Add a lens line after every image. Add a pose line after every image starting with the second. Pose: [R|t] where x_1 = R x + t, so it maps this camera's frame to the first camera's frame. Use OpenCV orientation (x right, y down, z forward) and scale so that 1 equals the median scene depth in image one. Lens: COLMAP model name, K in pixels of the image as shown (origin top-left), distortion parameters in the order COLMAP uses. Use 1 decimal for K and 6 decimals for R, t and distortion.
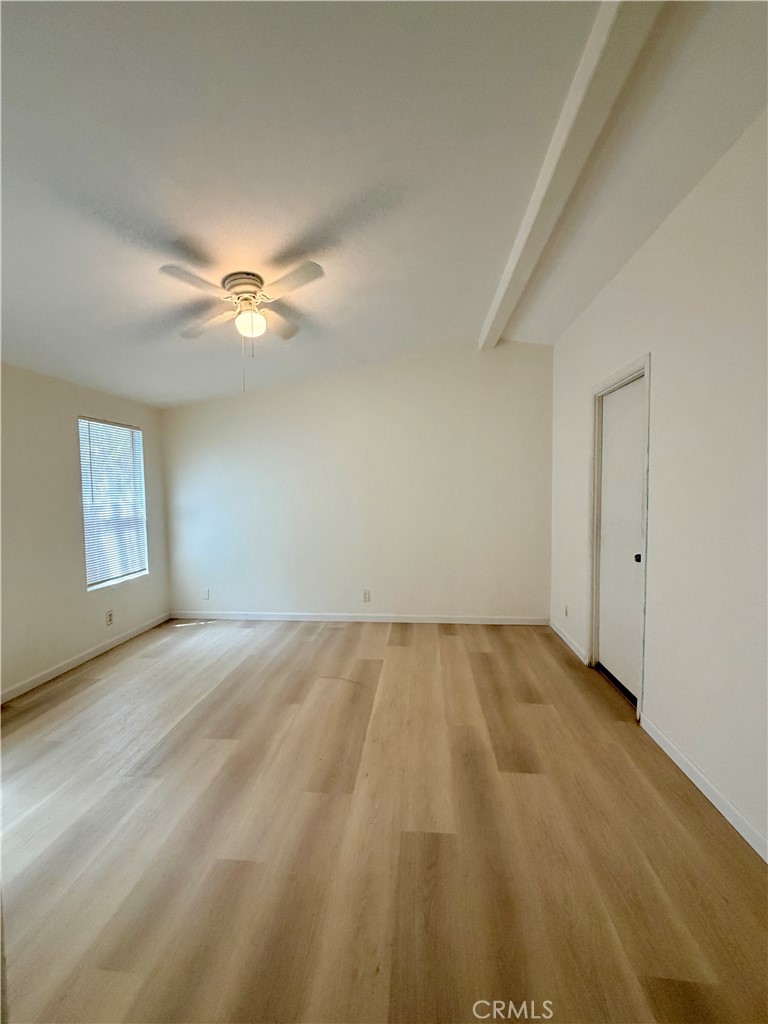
lens RADIAL K [[408.2, 0, 385.7], [0, 408.2, 510.0], [0, 0, 1]] dist [-0.000564, 0.000244]
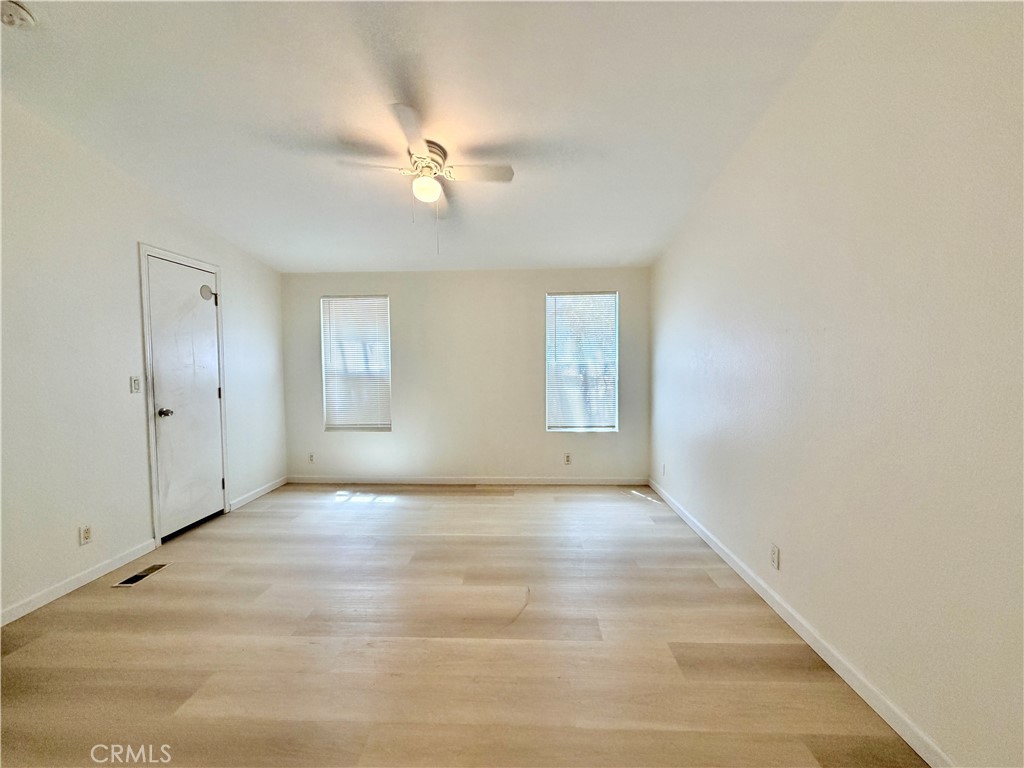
lens RADIAL K [[408.2, 0, 511.1], [0, 408.2, 382.5], [0, 0, 1]] dist [-0.000564, 0.000244]
pose [[0.060403, 0.059725, -0.996386, 0.524229], [-0.043161, 0.997431, 0.057171, -0.019946], [0.997241, 0.039551, 0.062825, 0.805070]]
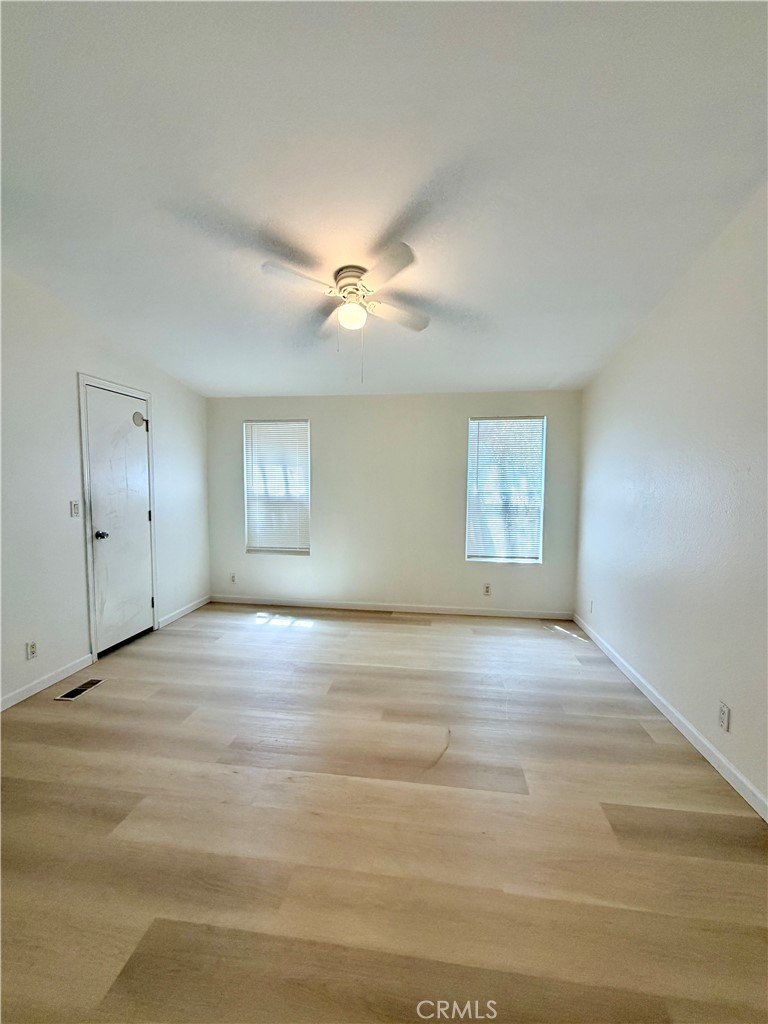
lens RADIAL K [[408.2, 0, 385.7], [0, 408.2, 510.0], [0, 0, 1]] dist [-0.000564, 0.000244]
pose [[-0.034663, 0.083839, -0.995876, 0.500308], [-0.056978, 0.994688, 0.085723, -0.045089], [0.997774, 0.059715, -0.029702, 0.786353]]
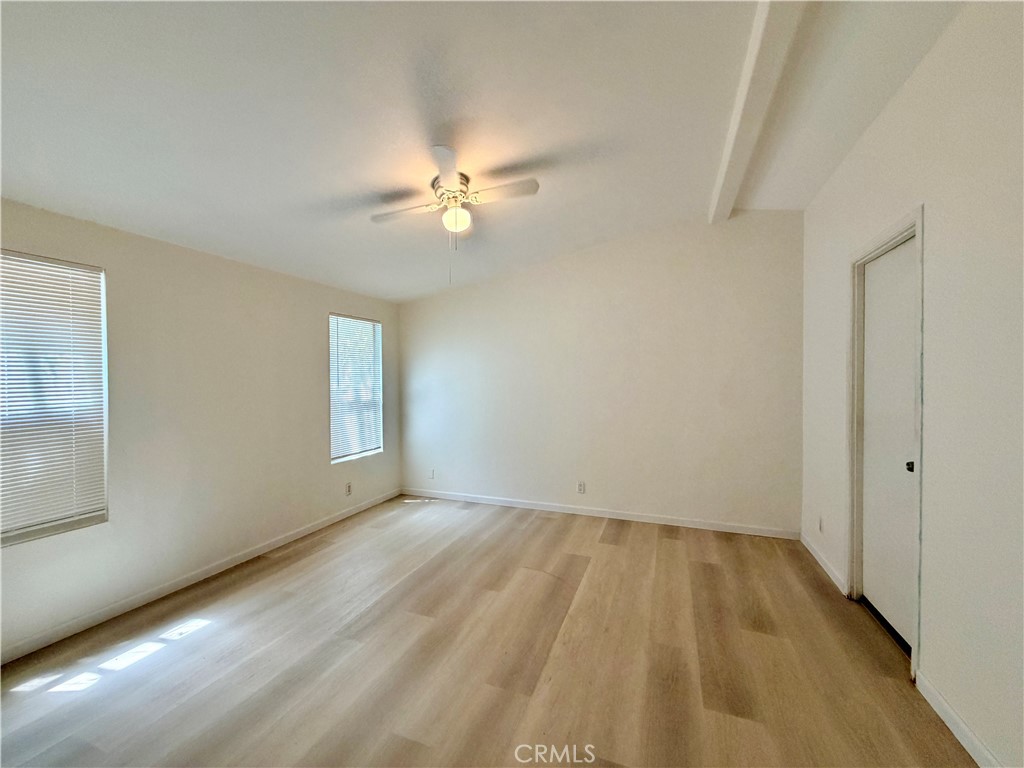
lens RADIAL K [[408.2, 0, 511.1], [0, 408.2, 382.5], [0, 0, 1]] dist [-0.000564, 0.000244]
pose [[0.961770, 0.009768, -0.273686, 0.068624], [-0.020072, 0.999190, -0.034876, 0.000165], [0.273123, 0.039036, 0.961187, 0.024930]]
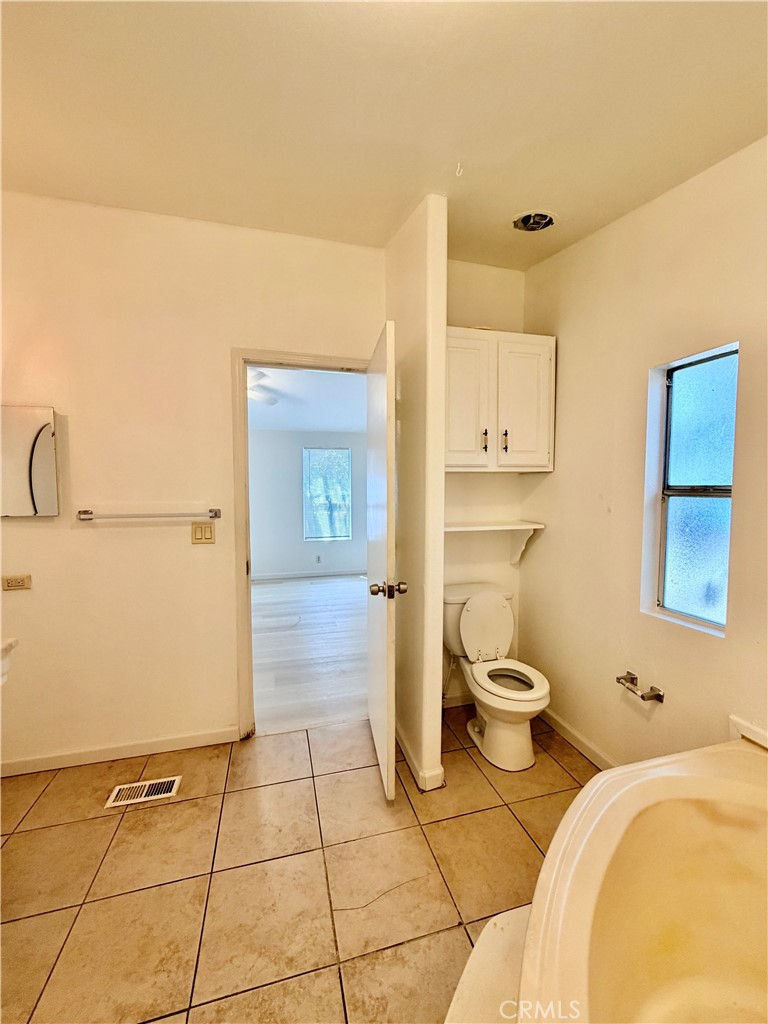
lens RADIAL K [[408.2, 0, 385.7], [0, 408.2, 510.0], [0, 0, 1]] dist [-0.000564, 0.000244]
pose [[0.361892, 0.060109, -0.930280, 1.139508], [-0.050372, 0.997722, 0.044871, -0.043216], [0.930858, 0.030622, 0.364095, 0.663963]]
